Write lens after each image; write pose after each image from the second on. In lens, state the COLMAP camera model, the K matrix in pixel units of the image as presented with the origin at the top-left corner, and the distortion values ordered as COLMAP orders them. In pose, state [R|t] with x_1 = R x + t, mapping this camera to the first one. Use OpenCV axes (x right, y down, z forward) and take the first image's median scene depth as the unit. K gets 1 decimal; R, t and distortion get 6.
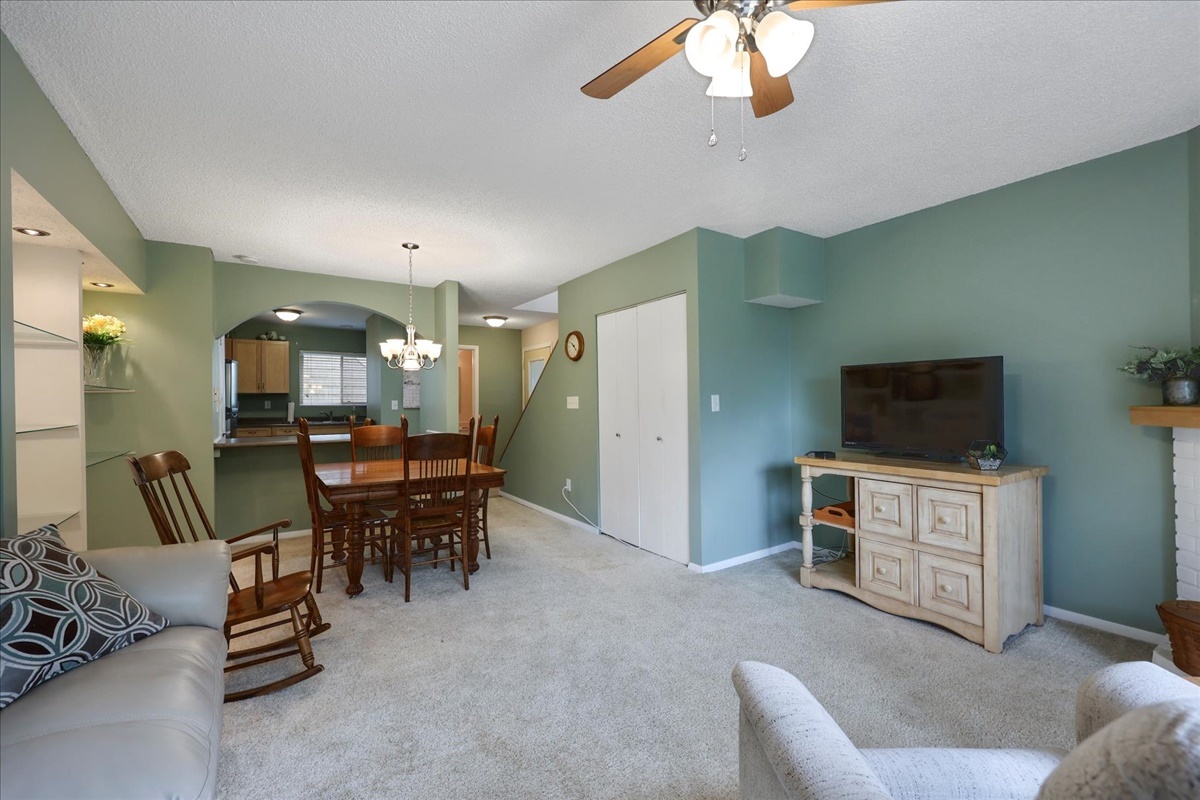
lens RADIAL K [[510.4, 0, 600.7], [0, 510.4, 398.9], [0, 0, 1]] dist [0.002287, 0.000153]
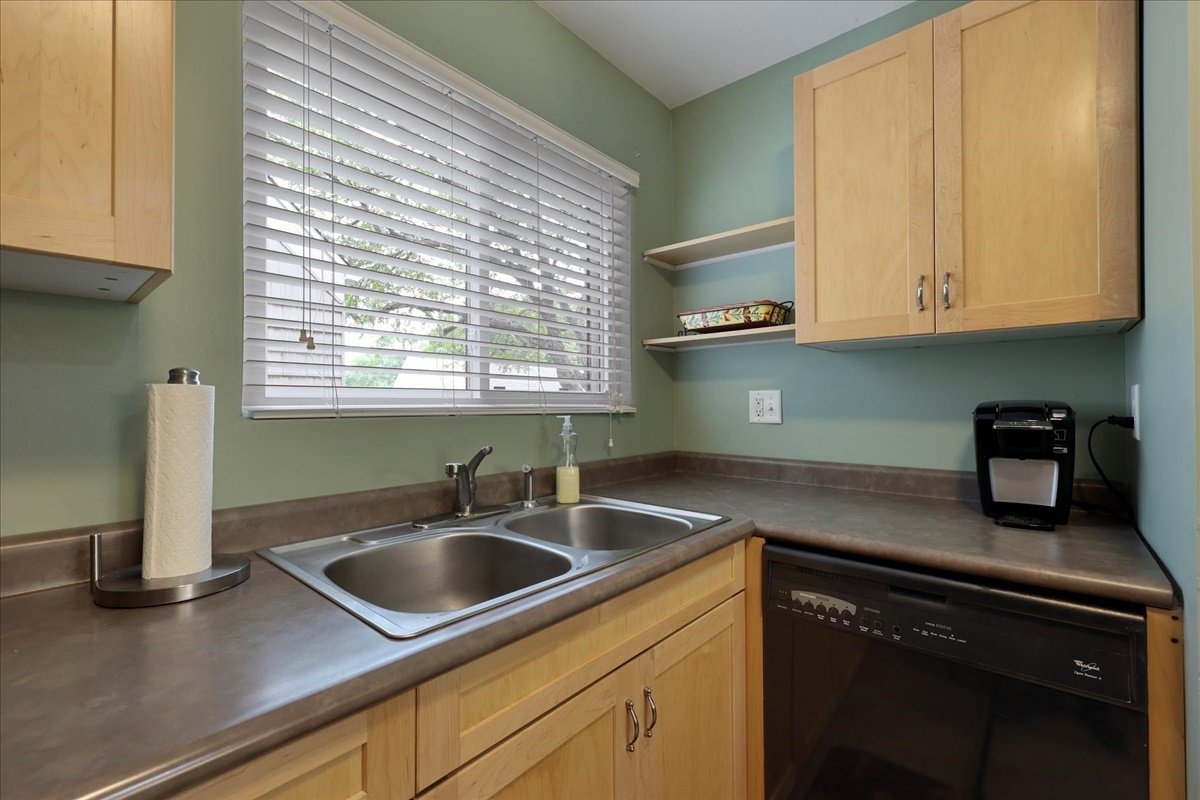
lens RADIAL K [[510.4, 0, 599.8], [0, 510.4, 400.7], [0, 0, 1]] dist [0.002287, 0.000153]
pose [[0.970156, 0.008962, 0.242317, -0.544272], [-0.005750, 0.999886, -0.013960, 0.011150], [-0.242415, 0.012150, 0.970097, 0.872274]]
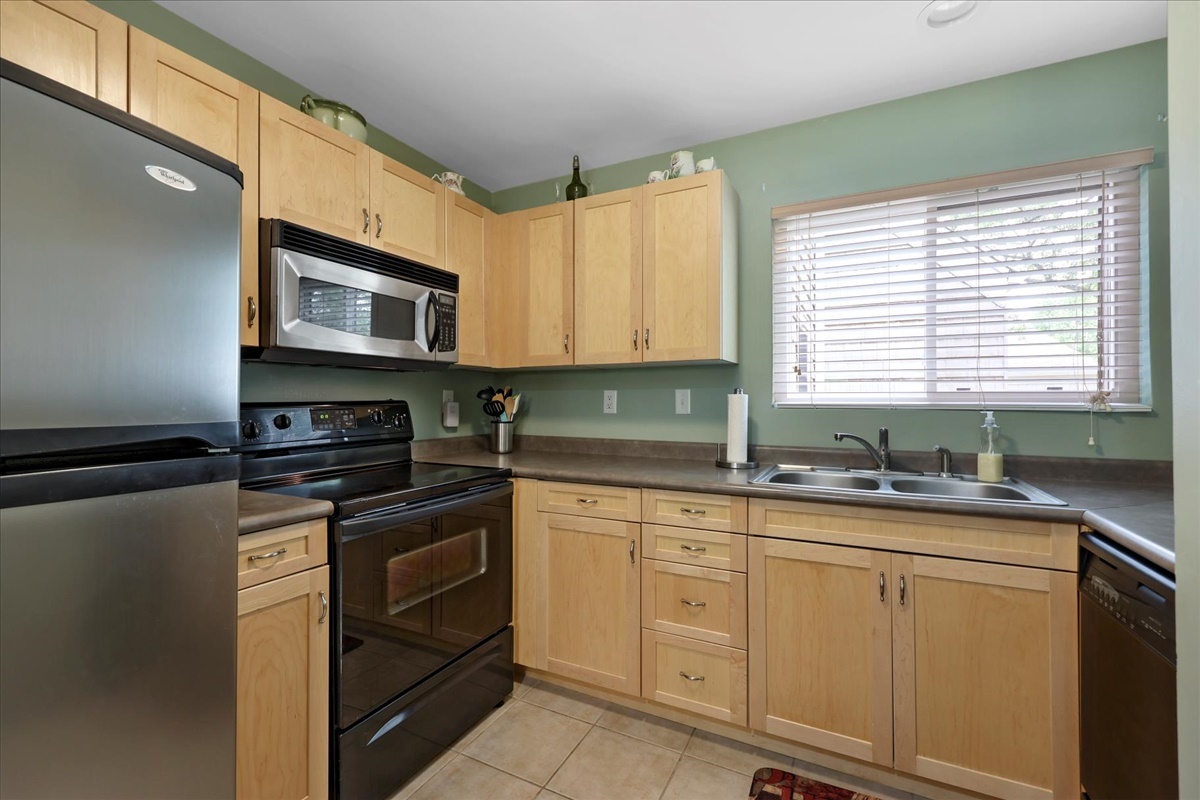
lens RADIAL K [[510.4, 0, 601.3], [0, 510.4, 401.3], [0, 0, 1]] dist [0.002287, 0.000153]
pose [[0.470818, 0.010522, -0.882167, -0.387239], [-0.011019, 0.999921, 0.006045, 0.009987], [0.882161, 0.006874, 0.470897, 0.792278]]
